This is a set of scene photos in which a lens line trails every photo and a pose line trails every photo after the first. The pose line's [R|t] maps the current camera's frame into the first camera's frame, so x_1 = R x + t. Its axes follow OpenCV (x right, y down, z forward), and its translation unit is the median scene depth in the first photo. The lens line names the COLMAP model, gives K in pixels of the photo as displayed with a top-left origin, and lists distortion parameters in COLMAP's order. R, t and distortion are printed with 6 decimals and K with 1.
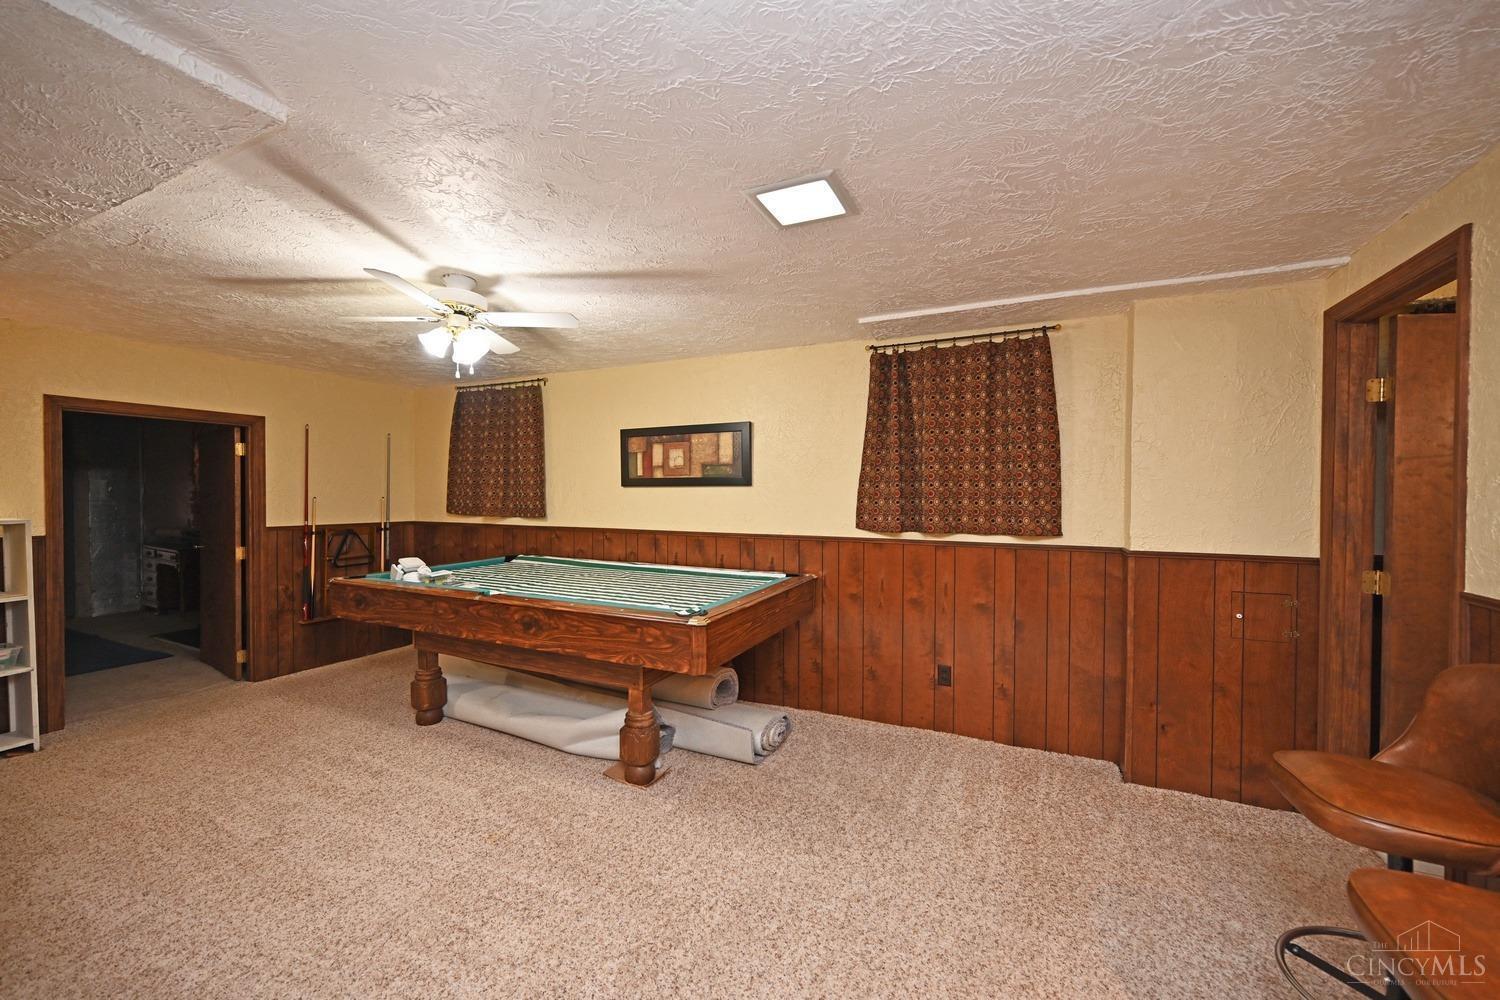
lens RADIAL K [[596.9, 0, 731.3], [0, 596.9, 502.4], [0, 0, 1]] dist [-0.001549, -0.000527]
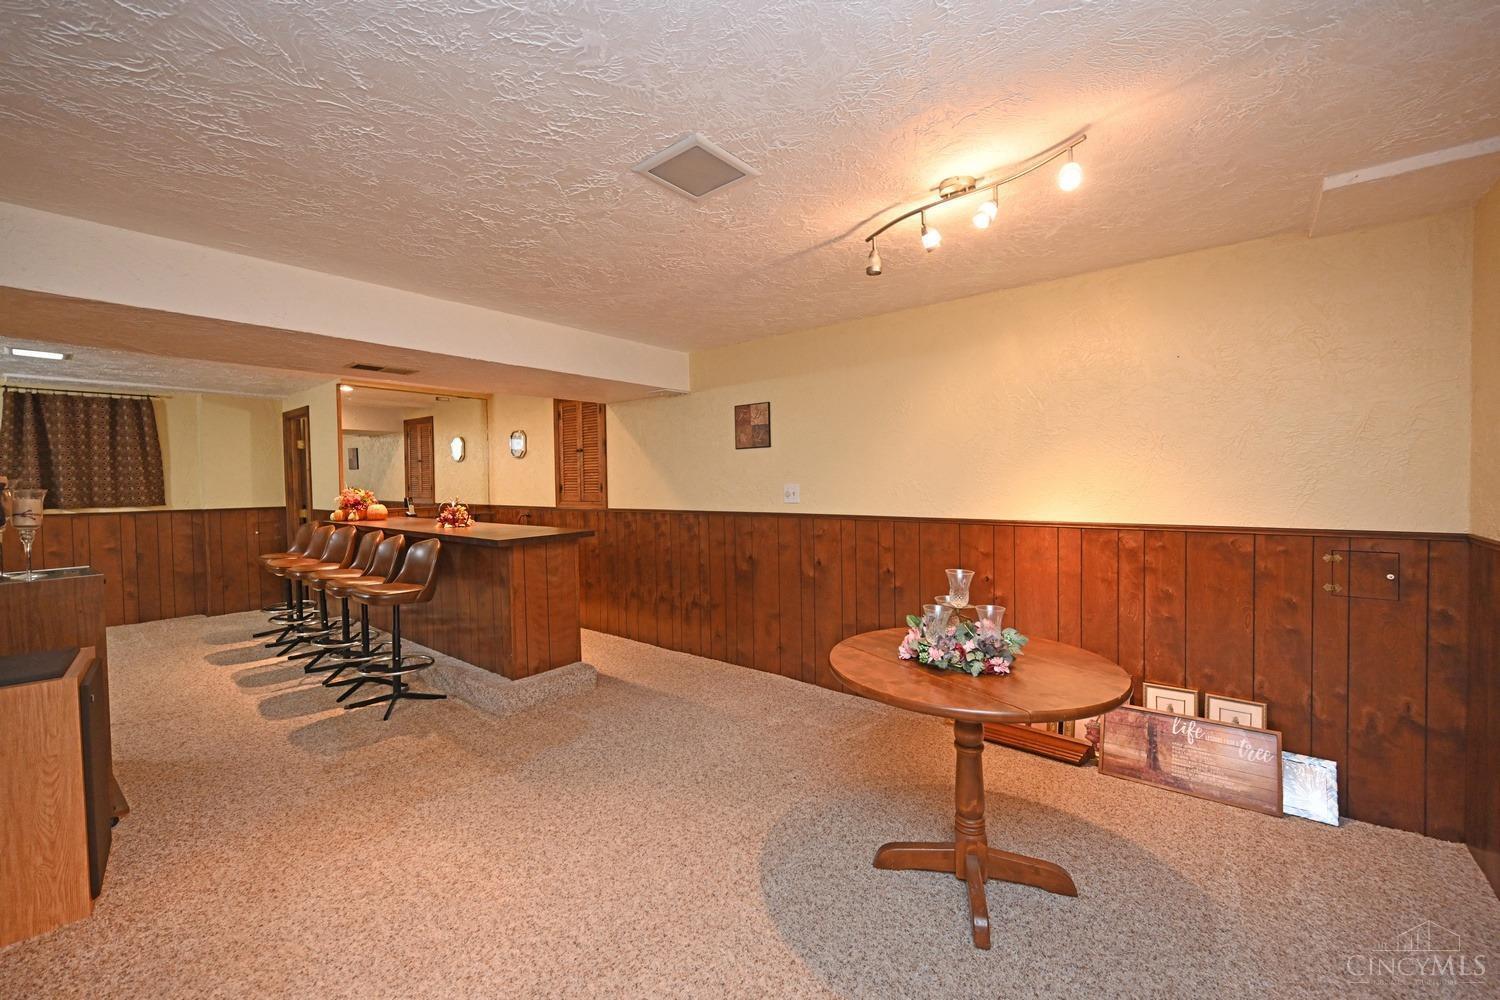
lens RADIAL K [[596.9, 0, 743.5], [0, 596.9, 497.5], [0, 0, 1]] dist [-0.001549, -0.000527]
pose [[0.223640, -0.035507, 0.974025, -0.836625], [0.028105, 0.999156, 0.029970, 0.023992], [-0.974267, 0.020672, 0.224449, -1.161301]]
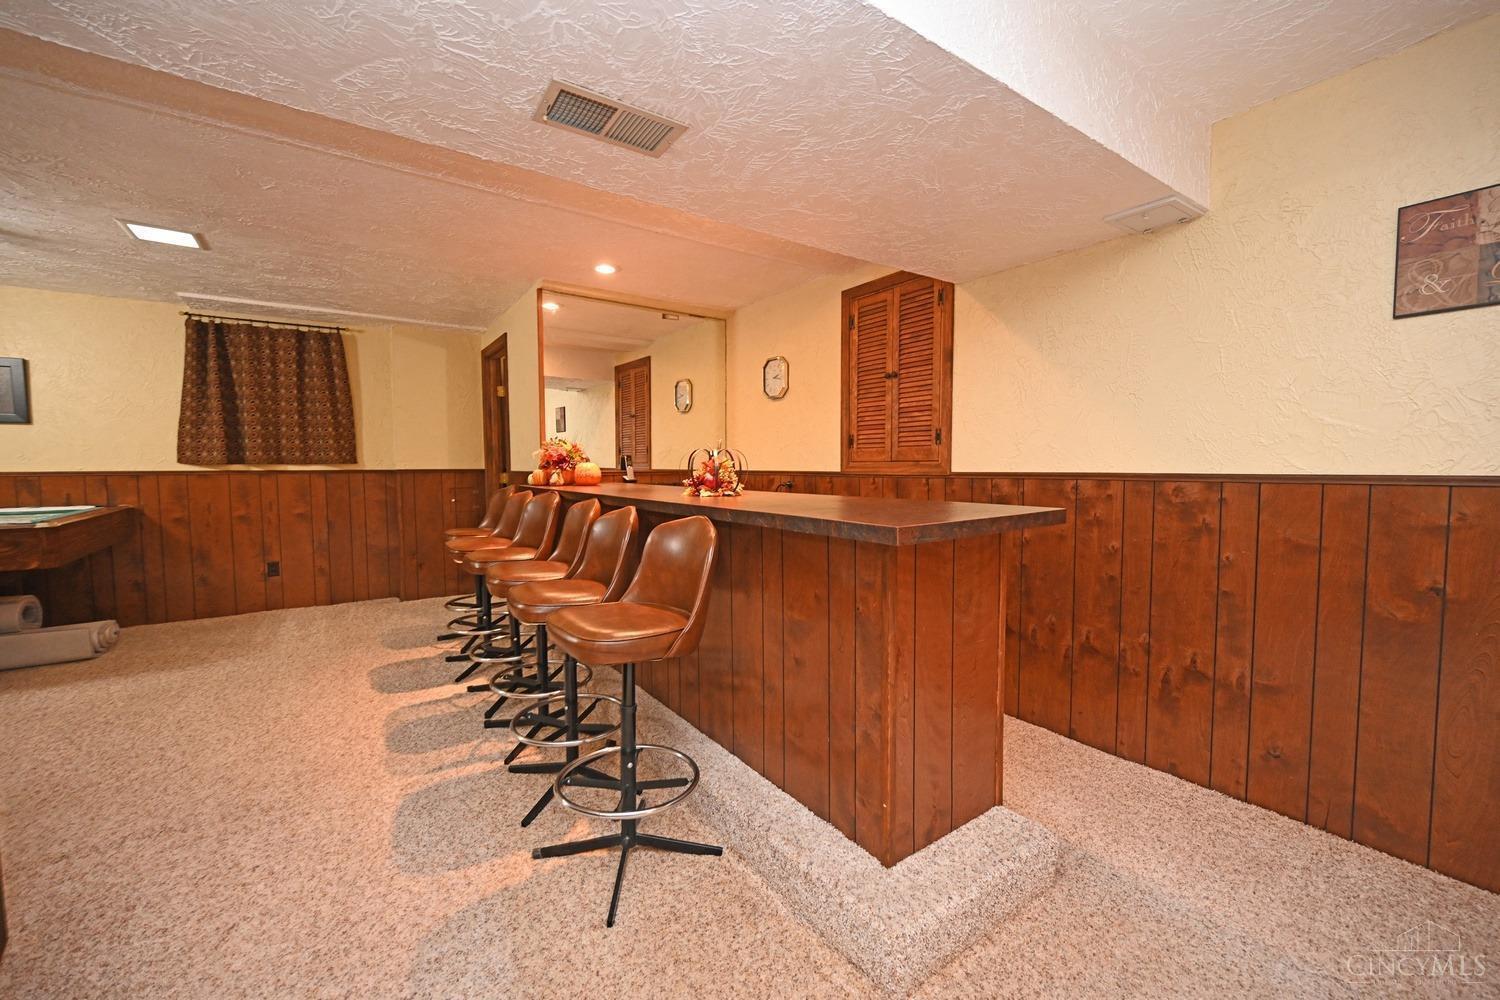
lens RADIAL K [[596.9, 0, 750.0], [0, 596.9, 500.4], [0, 0, 1]] dist [-0.001549, -0.000527]
pose [[0.479645, -0.057659, 0.875566, -0.312770], [0.017075, 0.998263, 0.056386, 0.076070], [-0.877296, -0.012095, 0.479797, -0.626233]]
